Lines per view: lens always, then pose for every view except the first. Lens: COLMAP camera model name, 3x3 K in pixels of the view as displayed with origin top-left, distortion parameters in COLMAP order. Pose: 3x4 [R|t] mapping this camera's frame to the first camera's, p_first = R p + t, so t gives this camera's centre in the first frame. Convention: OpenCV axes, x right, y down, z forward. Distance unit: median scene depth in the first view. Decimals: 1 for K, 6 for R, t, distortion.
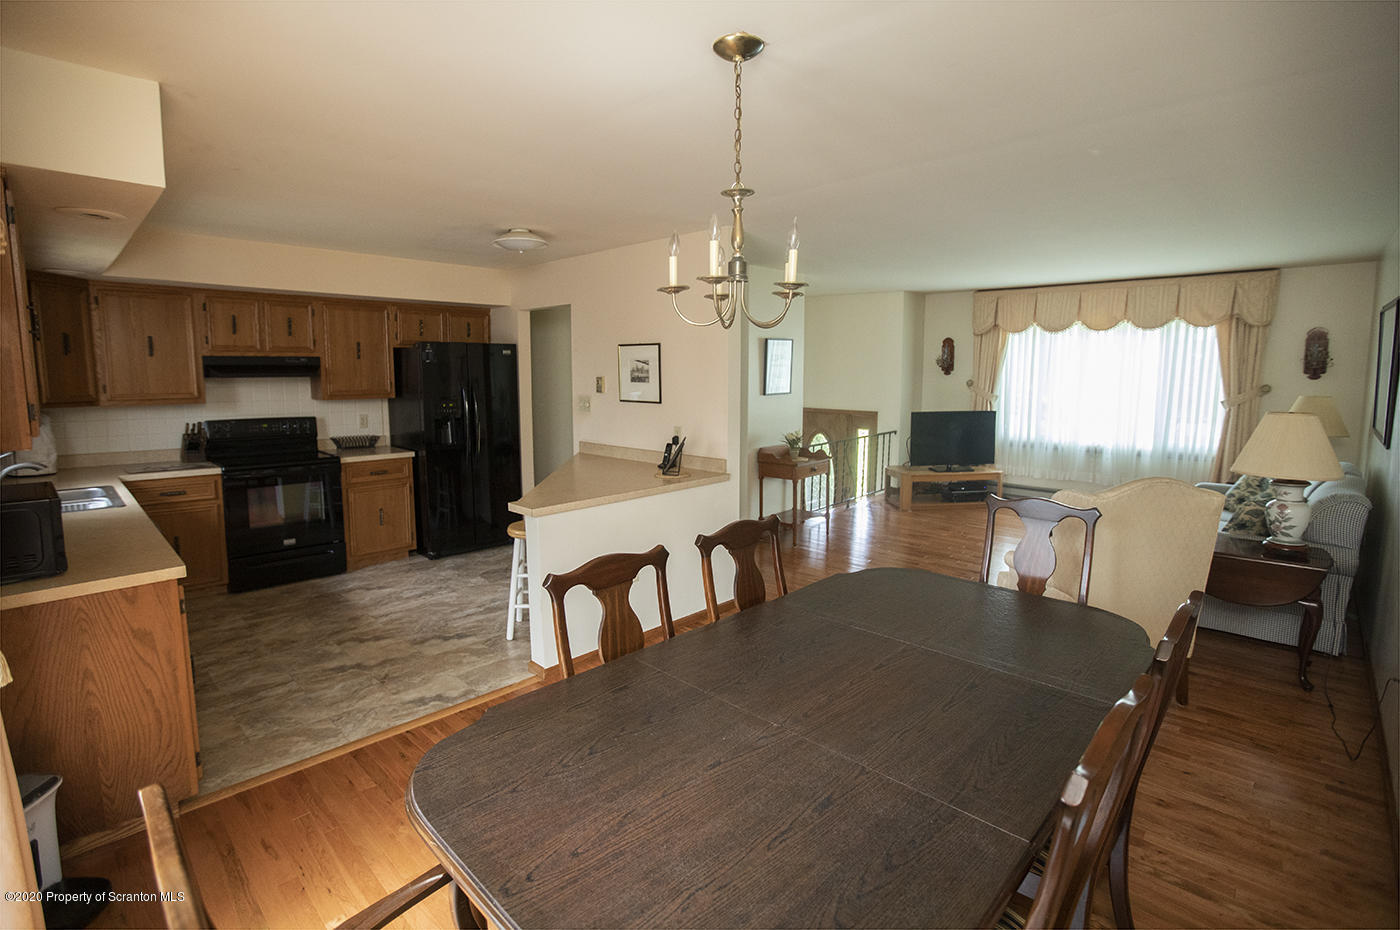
lens RADIAL K [[643.7, 0, 712.1], [0, 643.7, 450.0], [0, 0, 1]] dist [-0.037285, 0.010213]
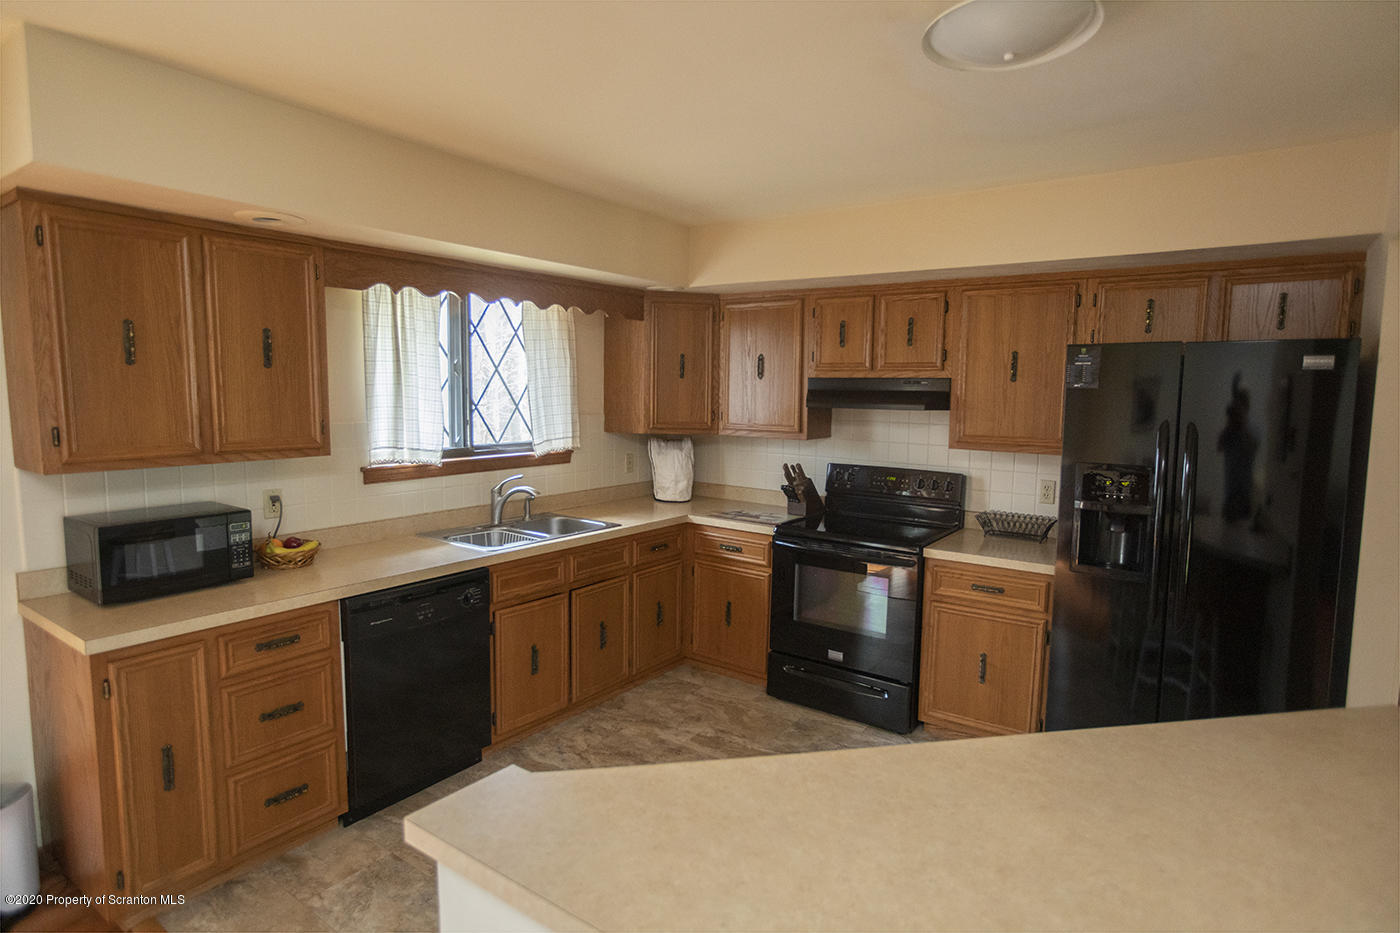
lens RADIAL K [[749.2, 0, 699.3], [0, 749.2, 464.5], [0, 0, 1]] dist [-0.020317, 0.001359]
pose [[0.135128, 0.101385, -0.985627, 0.072237], [-0.133596, 0.987532, 0.083266, -0.103623], [0.981780, 0.120424, 0.146988, 0.750386]]
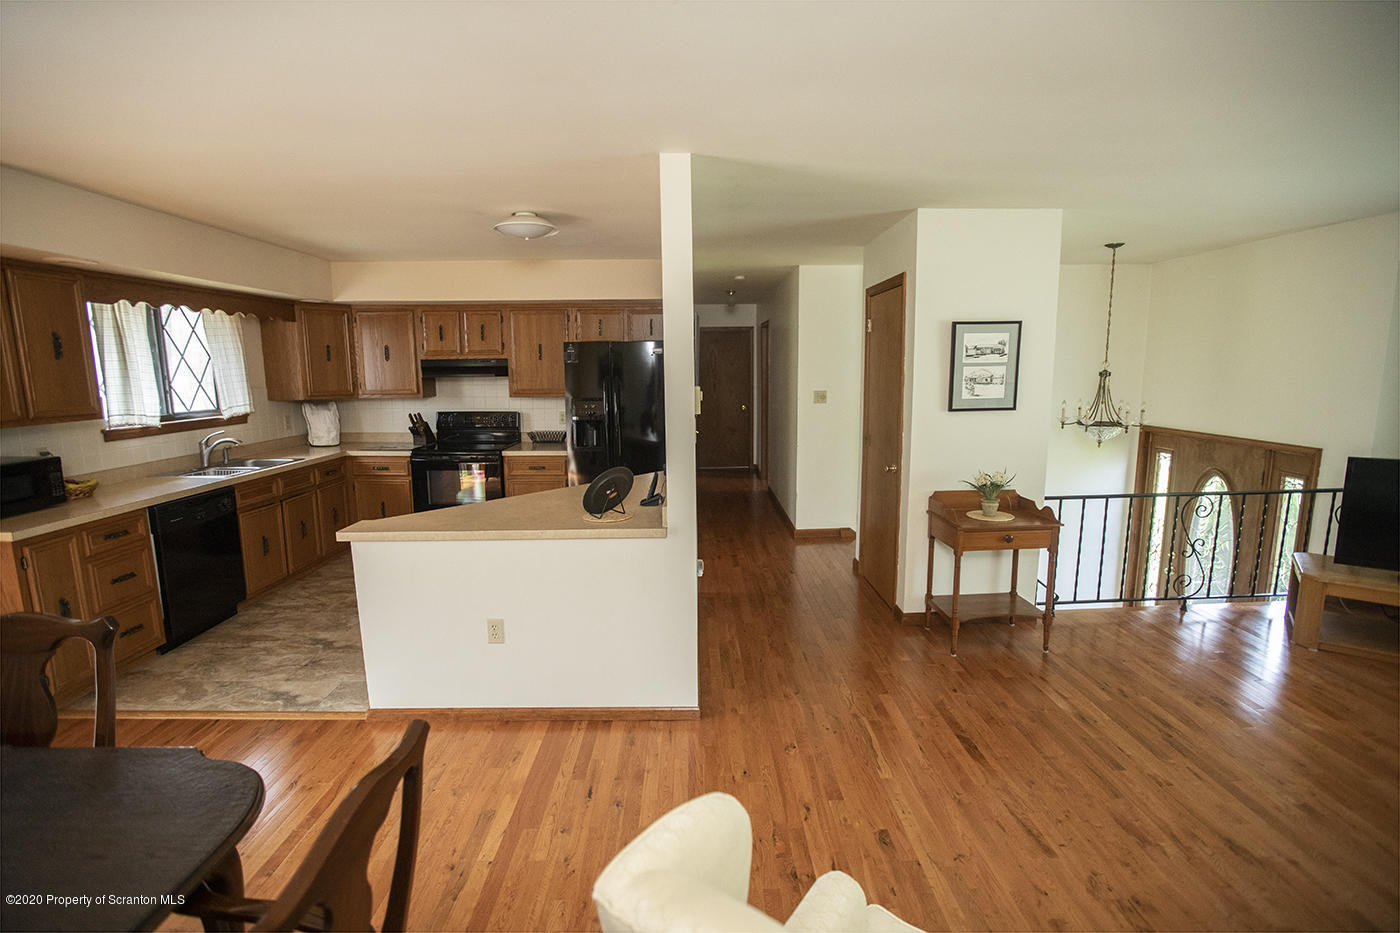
lens RADIAL K [[643.7, 0, 711.1], [0, 643.7, 461.9], [0, 0, 1]] dist [-0.037285, 0.010213]
pose [[0.707527, 0.101420, -0.699371, 0.493420], [-0.081741, 0.994751, 0.061561, -0.073283], [0.701943, 0.013611, 0.712103, 0.509636]]
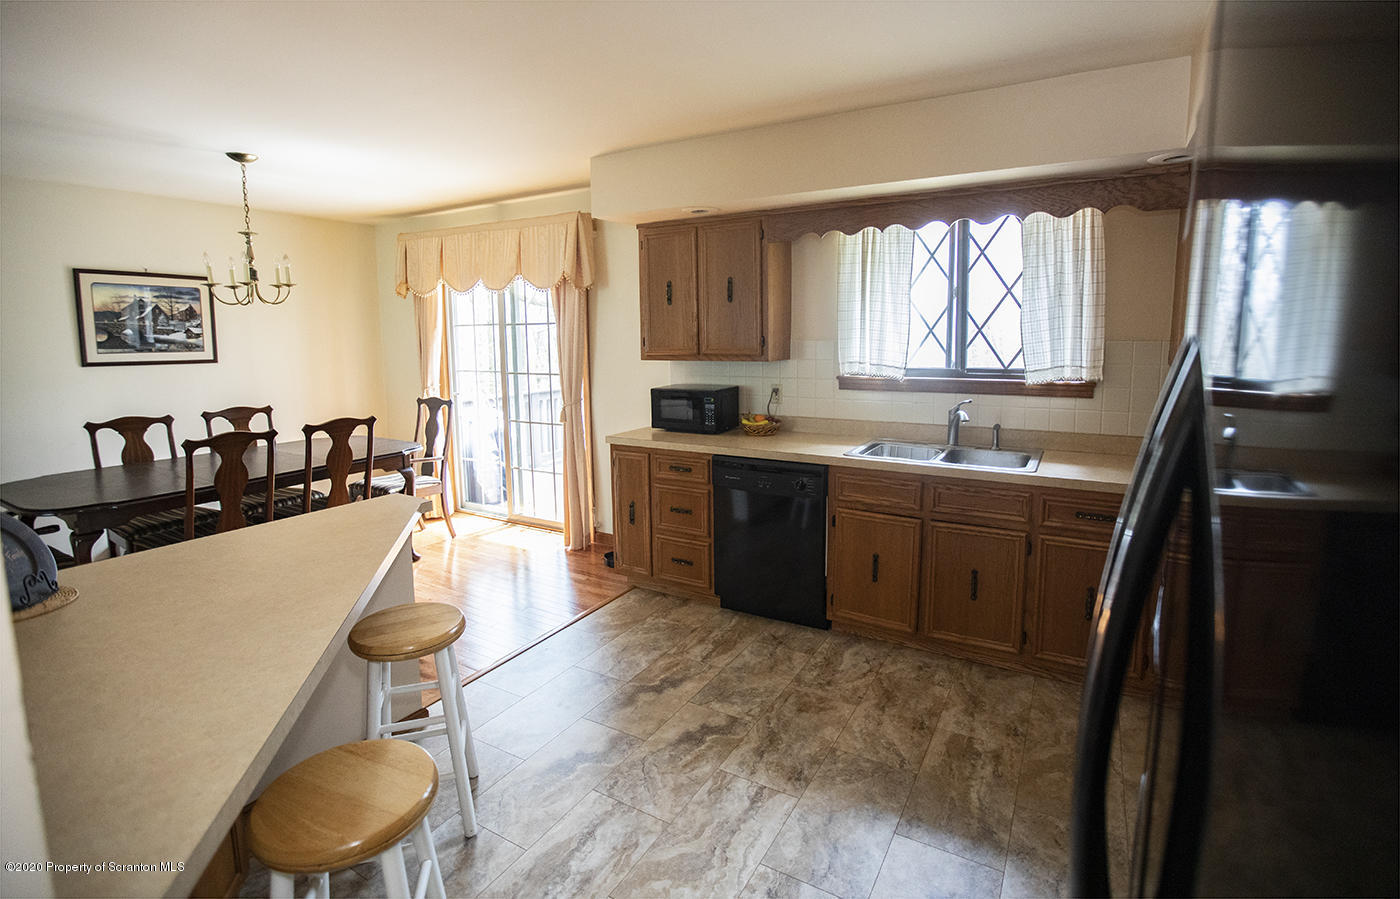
lens RADIAL K [[671.0, 0, 726.4], [0, 671.0, 419.1], [0, 0, 1]] dist [-0.026070, 0.000117]
pose [[-0.972647, 0.045855, -0.227716, -0.352288], [-0.014028, 0.966937, 0.254628, -0.156584], [0.231863, 0.250858, -0.939846, 1.303213]]
